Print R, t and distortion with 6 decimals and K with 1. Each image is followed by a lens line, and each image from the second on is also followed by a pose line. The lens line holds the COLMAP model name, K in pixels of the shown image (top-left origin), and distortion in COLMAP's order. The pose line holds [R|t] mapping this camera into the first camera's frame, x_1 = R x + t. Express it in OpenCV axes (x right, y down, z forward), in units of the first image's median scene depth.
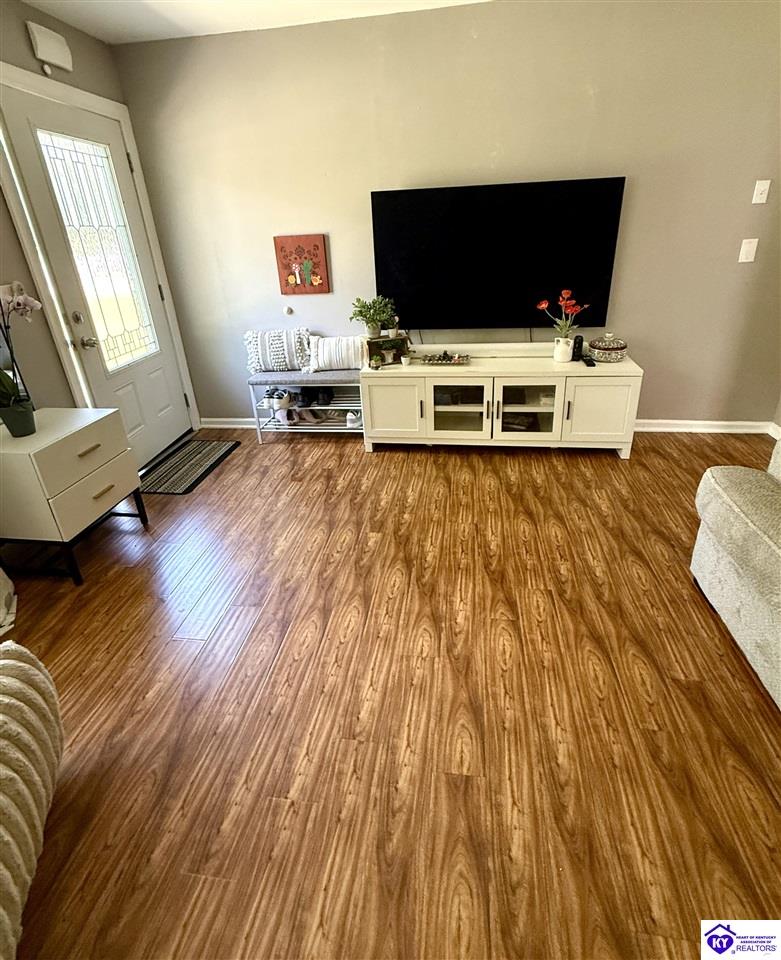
lens RADIAL K [[481.6, 0, 390.8], [0, 481.6, 436.2], [0, 0, 1]] dist [0.000487, 0.000116]
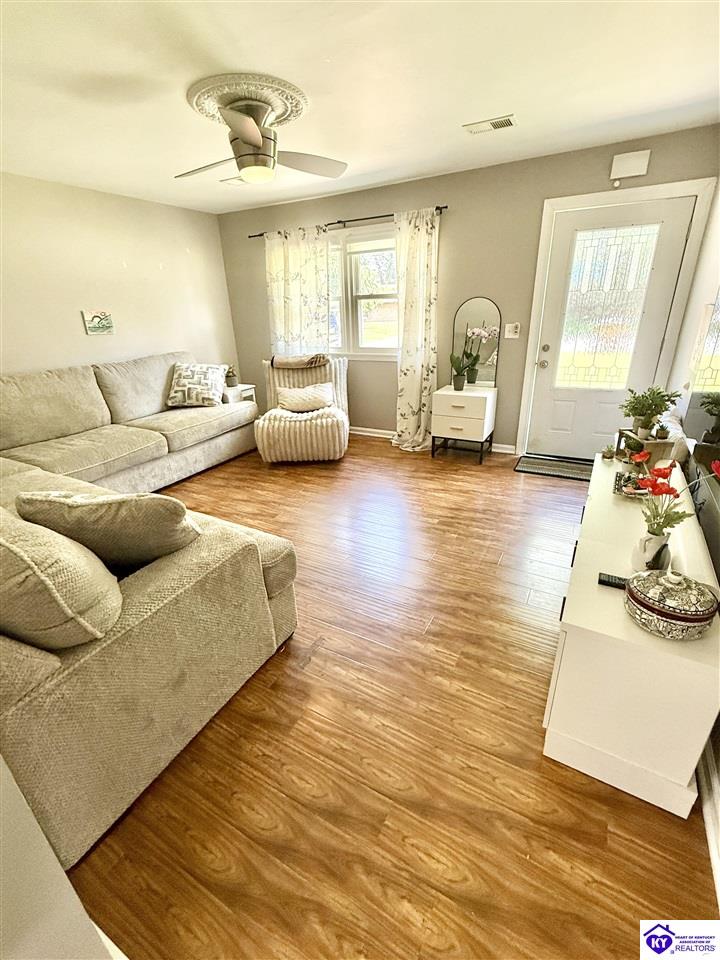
lens RADIAL K [[417.5, 0, 360.0], [0, 417.5, 480.0], [0, 0, 1]] dist [0.001040, -0.000556]
pose [[-0.348767, 0.424211, -0.835707, 1.158576], [-0.319782, 0.784321, 0.531582, -0.542291], [0.880966, 0.452642, -0.137890, 1.016492]]
